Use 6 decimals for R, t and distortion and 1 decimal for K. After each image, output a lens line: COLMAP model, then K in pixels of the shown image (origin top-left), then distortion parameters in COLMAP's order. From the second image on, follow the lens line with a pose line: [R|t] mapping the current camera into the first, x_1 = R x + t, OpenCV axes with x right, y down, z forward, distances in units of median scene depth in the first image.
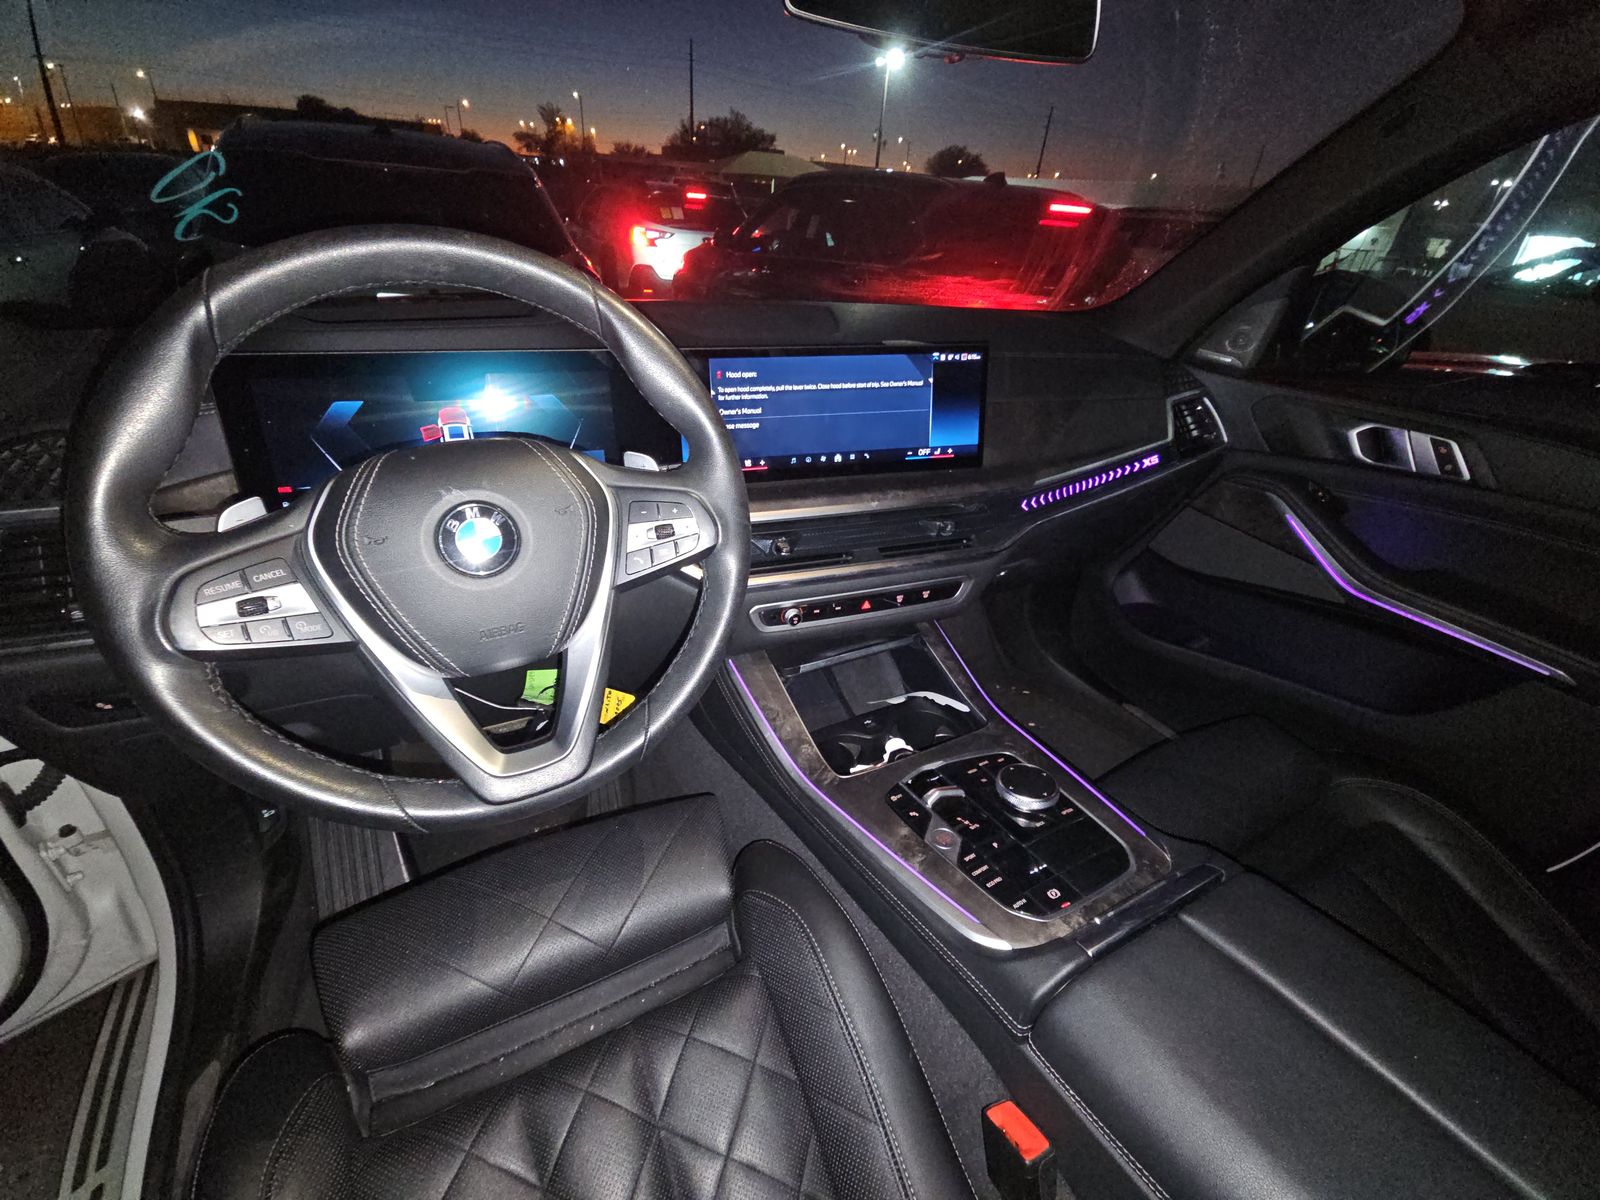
lens RADIAL K [[640.6, 0, 788.6], [0, 640.6, 603.3], [0, 0, 1]] dist [-0.000858, -0.003072]
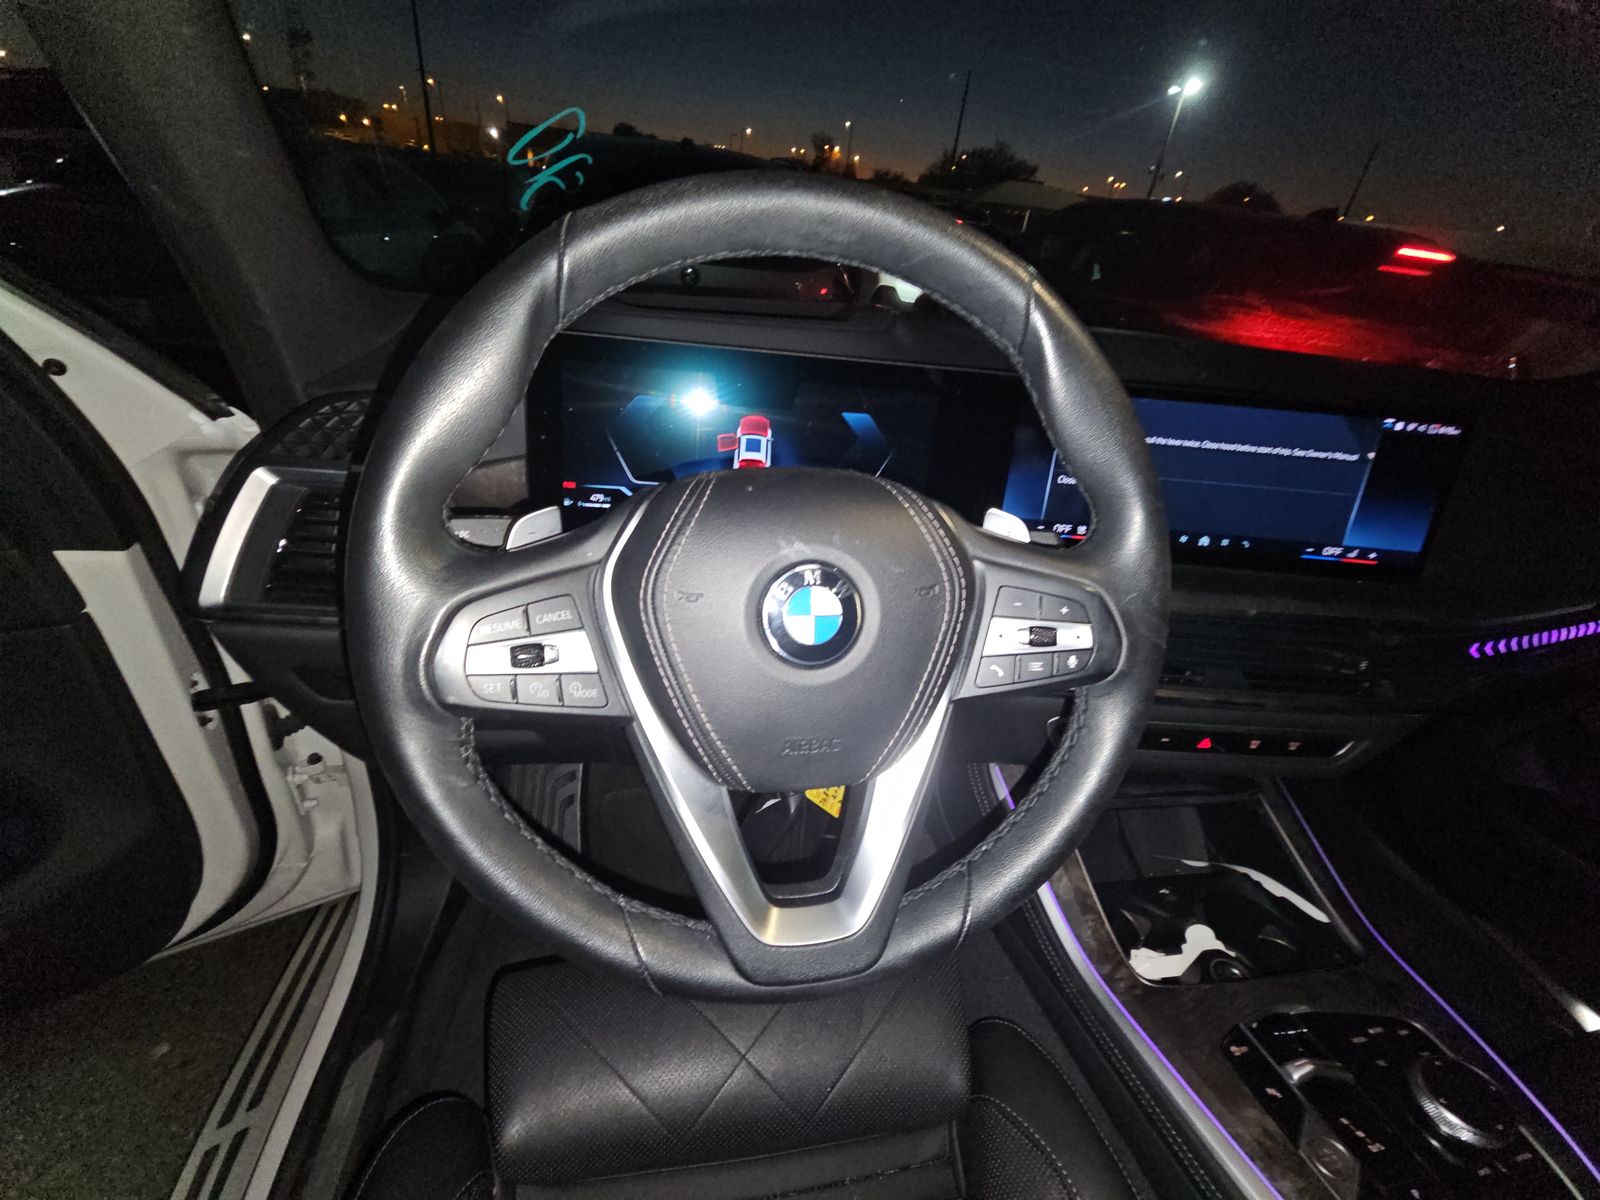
lens RADIAL K [[640.6, 0, 789.5], [0, 640.6, 603.9], [0, 0, 1]] dist [-0.000858, -0.003072]
pose [[0.946773, 0.194932, -0.256168, -0.183181], [-0.202248, 0.979332, -0.002263, -0.058481], [0.250432, 0.053952, 0.966630, 0.172209]]
